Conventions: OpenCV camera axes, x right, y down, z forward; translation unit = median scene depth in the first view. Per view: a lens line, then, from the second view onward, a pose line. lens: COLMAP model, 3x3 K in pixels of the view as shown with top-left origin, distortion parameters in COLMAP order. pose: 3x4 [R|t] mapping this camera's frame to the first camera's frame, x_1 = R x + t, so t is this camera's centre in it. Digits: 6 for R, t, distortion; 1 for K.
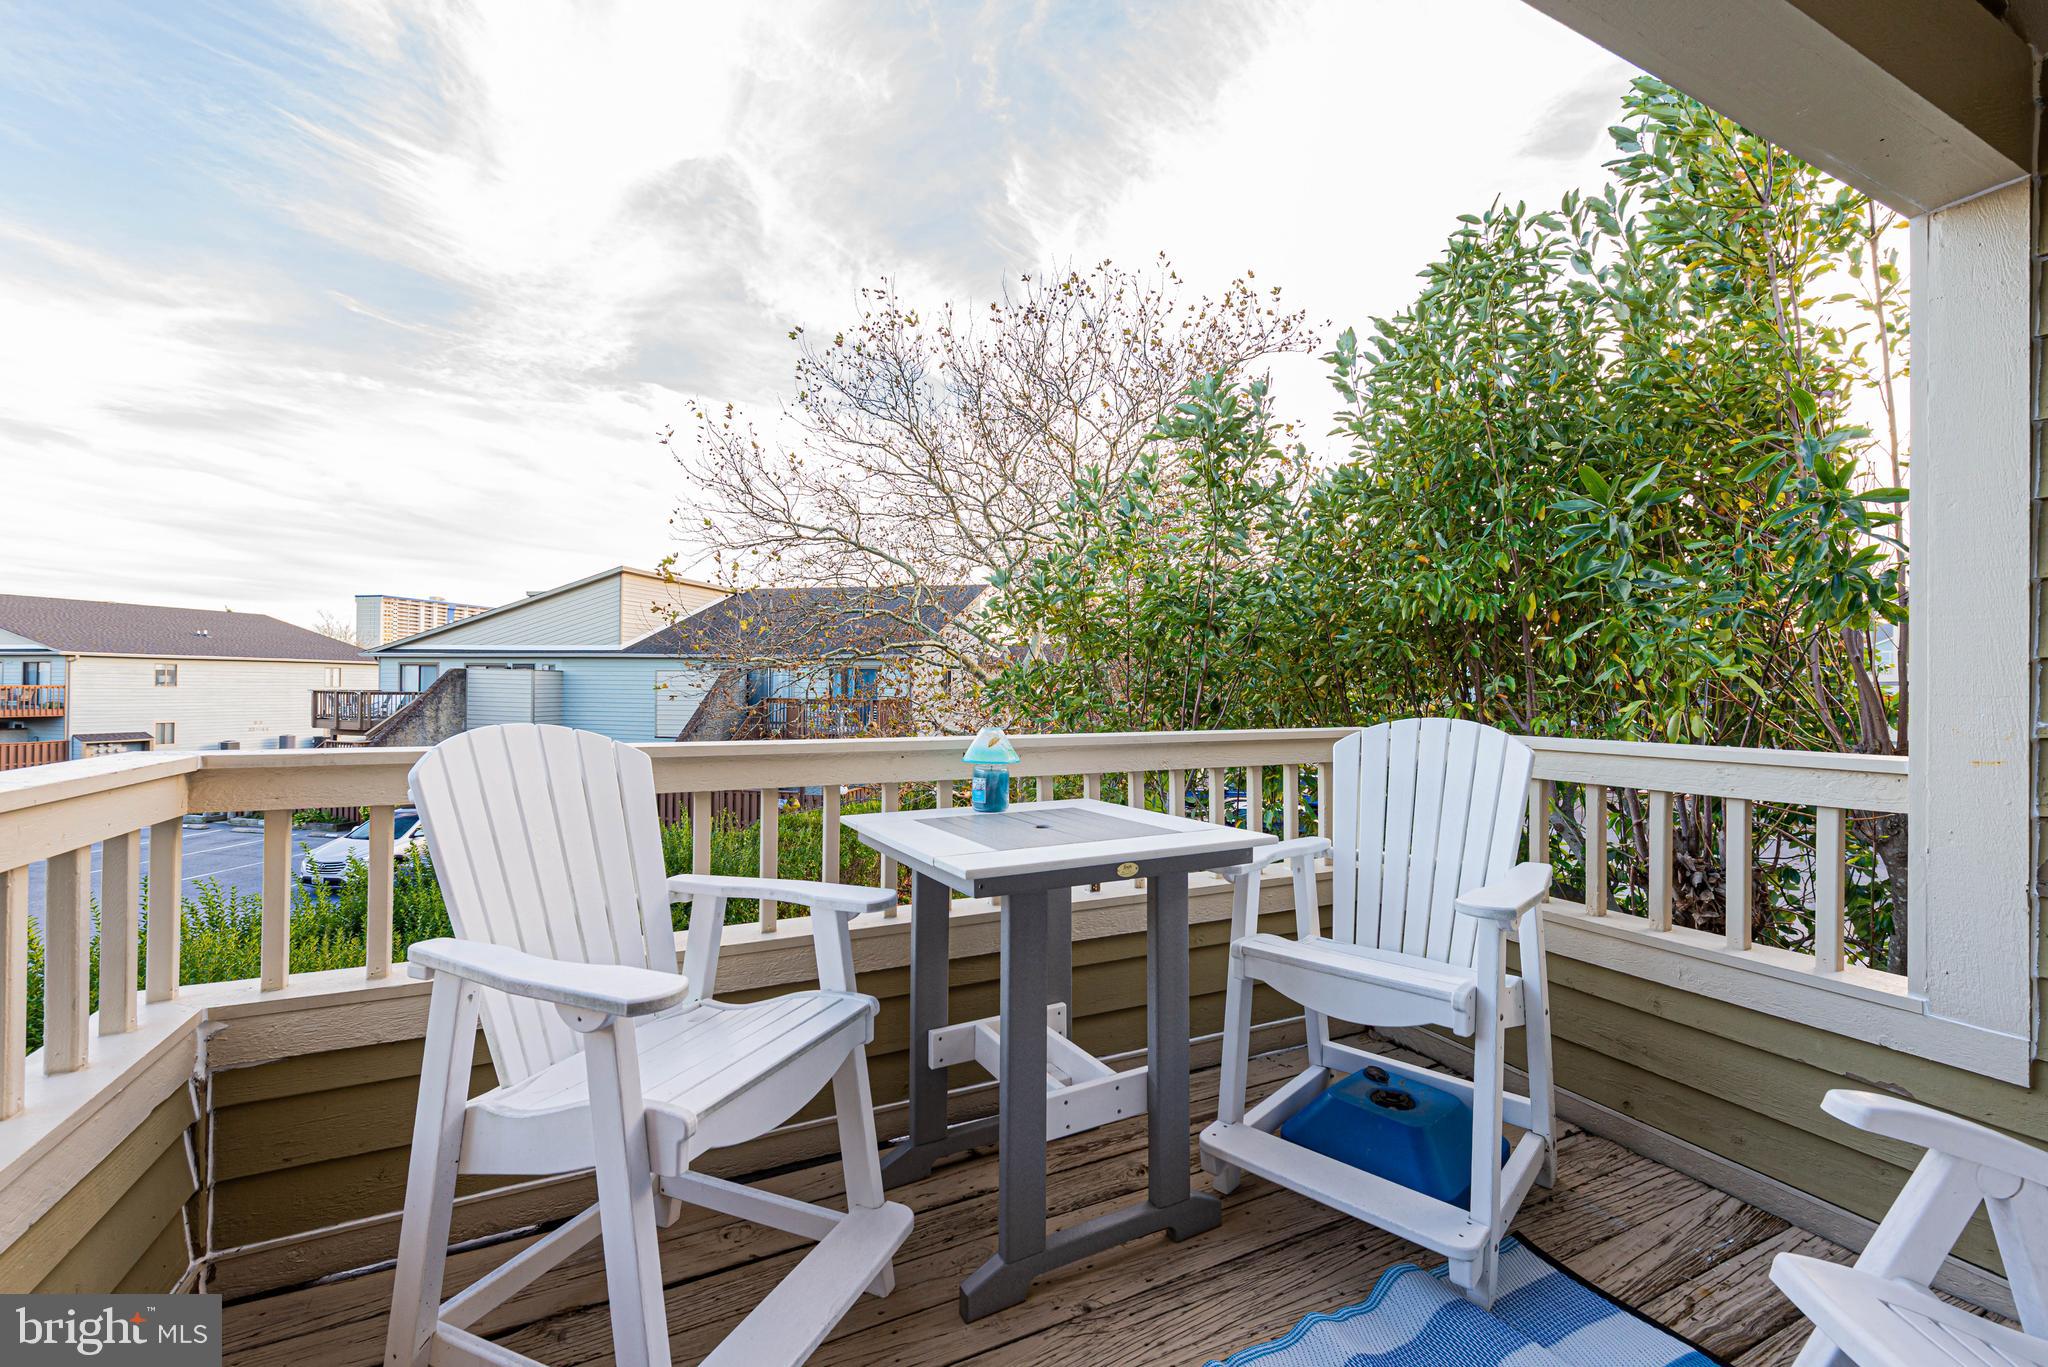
lens RADIAL K [[808.4, 0, 1015.3], [0, 808.4, 689.6], [0, 0, 1]] dist [0.019294, 0.000228]
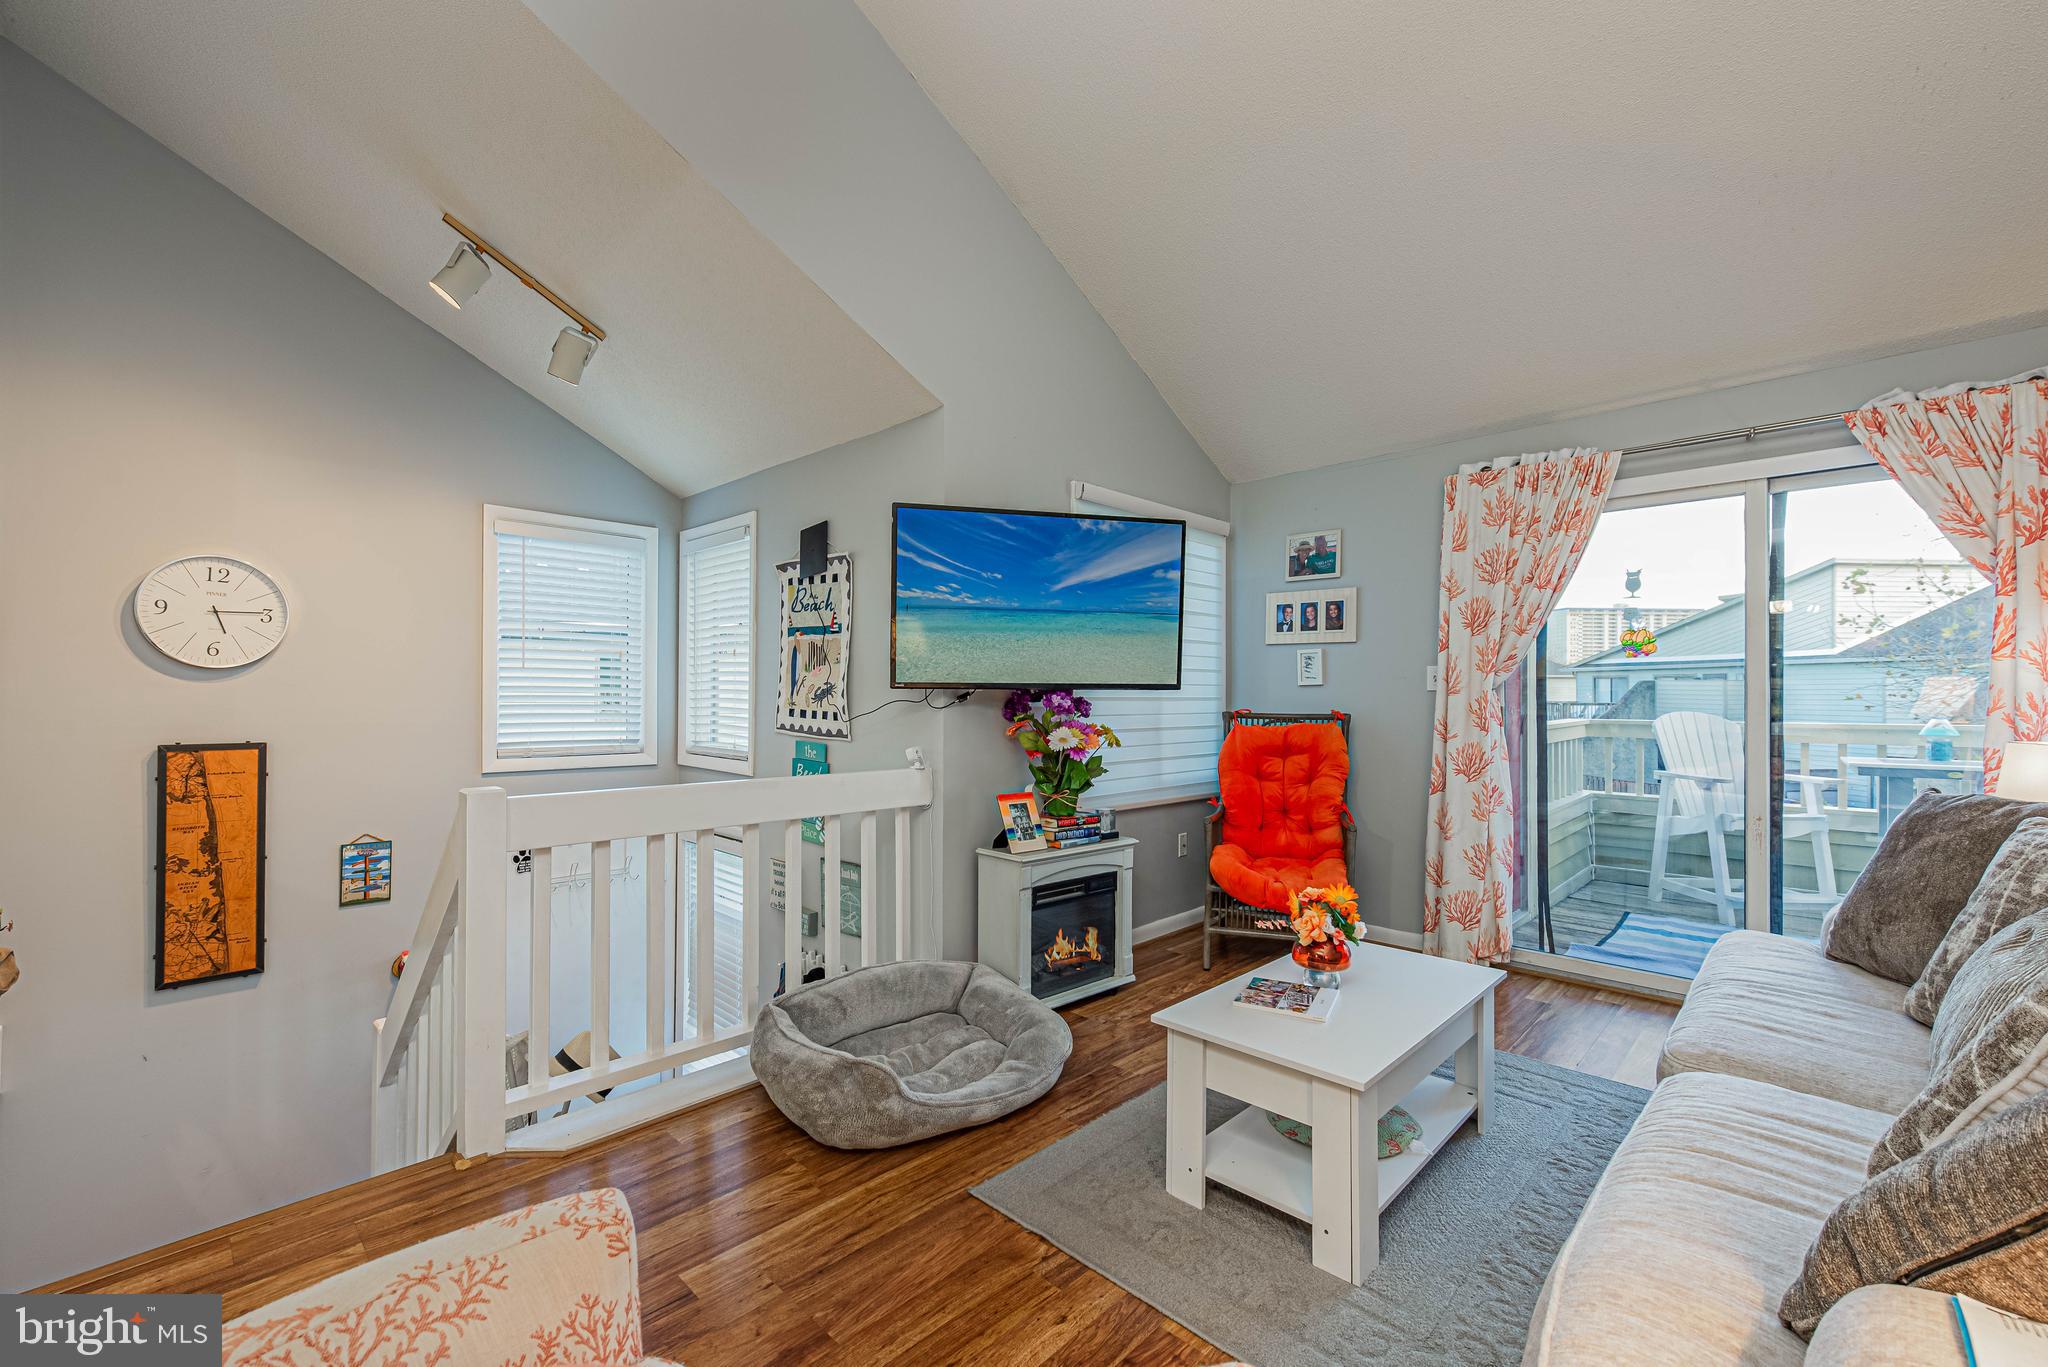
lens RADIAL K [[866.6, 0, 1017.1], [0, 866.6, 692.1], [0, 0, 1]] dist [-0.001407, -0.000010]
pose [[0.337990, -0.014934, -0.941031, 0.483923], [0.005803, 0.999888, -0.013784, -0.001093], [0.941132, -0.000802, 0.338039, -0.743988]]
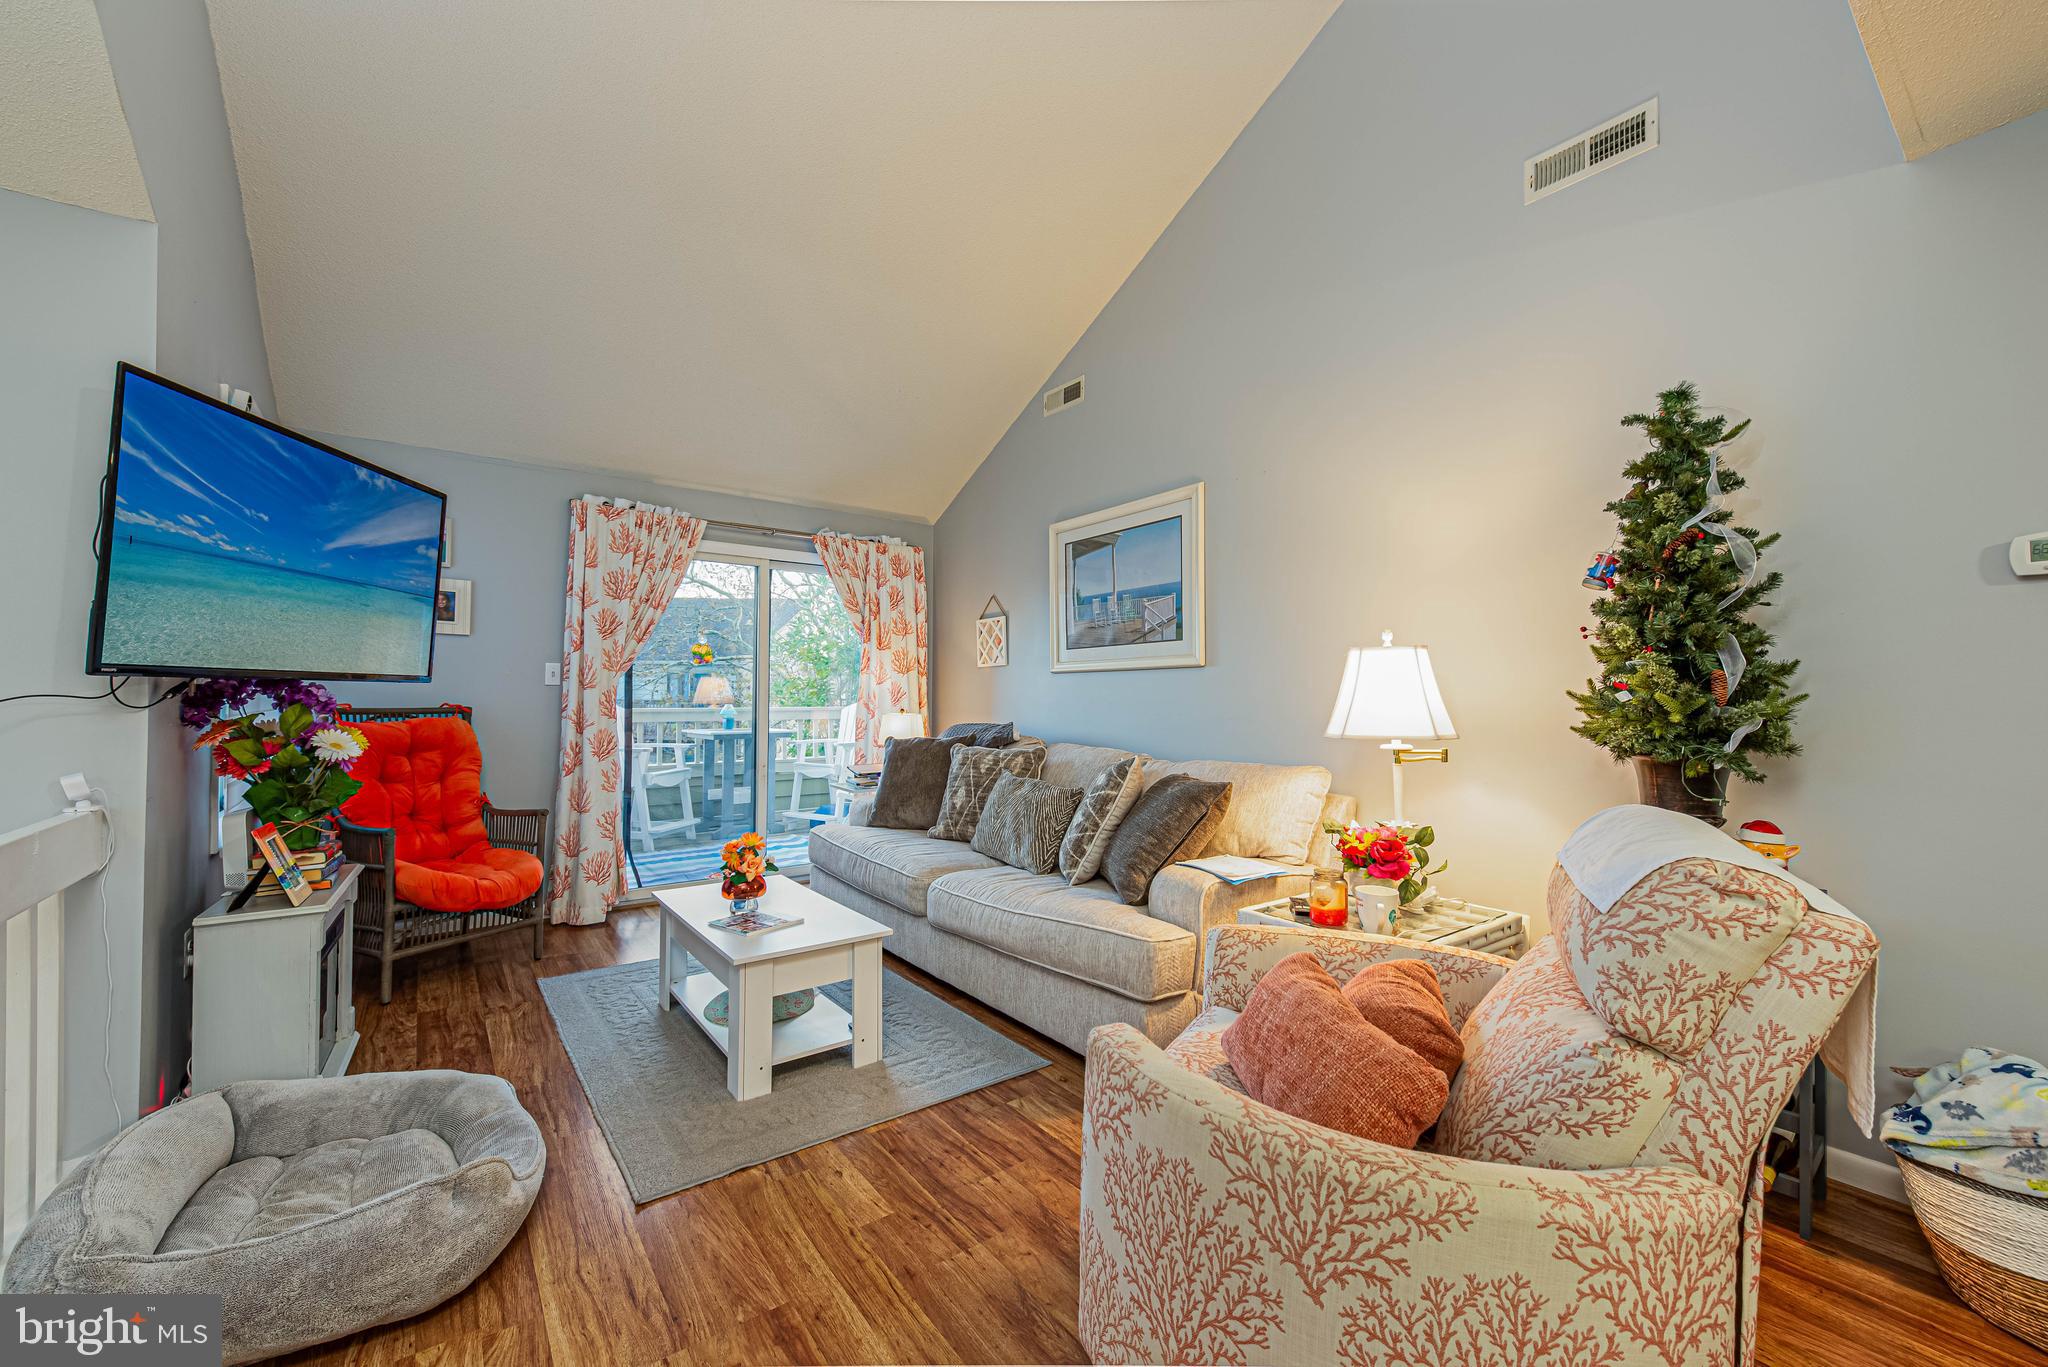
lens RADIAL K [[808.4, 0, 1015.3], [0, 808.4, 689.6], [0, 0, 1]] dist [0.019294, 0.000228]
pose [[0.982131, -0.004308, 0.188149, 0.045713], [0.004233, 0.999991, 0.000803, -0.006741], [-0.188150, 0.000008, 0.982140, -1.161168]]
